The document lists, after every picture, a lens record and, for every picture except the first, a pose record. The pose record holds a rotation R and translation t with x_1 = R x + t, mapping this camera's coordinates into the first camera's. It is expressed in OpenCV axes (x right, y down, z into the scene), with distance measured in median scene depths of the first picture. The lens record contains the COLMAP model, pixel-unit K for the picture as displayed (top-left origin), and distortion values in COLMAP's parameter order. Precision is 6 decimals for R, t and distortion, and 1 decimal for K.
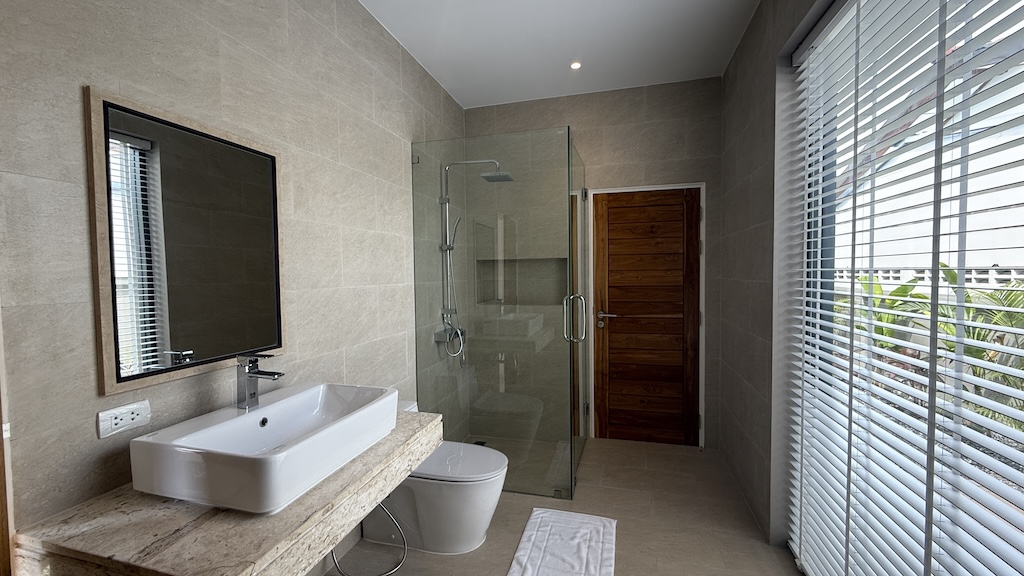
lens RADIAL K [[409.2, 0, 507.4], [0, 409.2, 286.2], [0, 0, 1]] dist [0.000112, -0.000641]
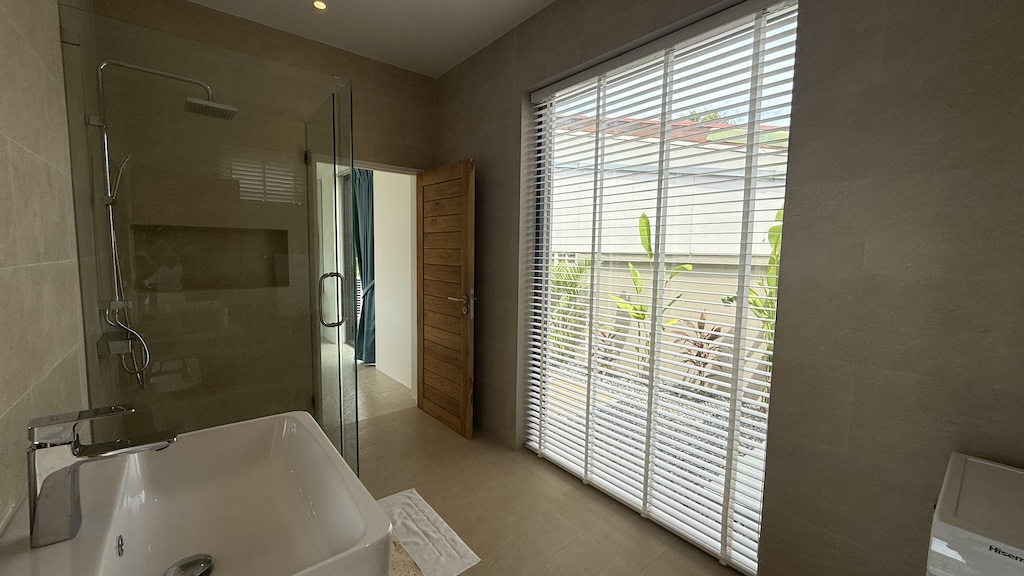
lens RADIAL K [[409.2, 0, 510.1], [0, 409.2, 290.8], [0, 0, 1]] dist [0.000112, -0.000641]
pose [[0.567724, -0.052306, 0.821555, -0.465699], [-0.000617, 0.997952, 0.063963, 0.003158], [-0.823218, -0.036820, 0.566530, 0.245461]]
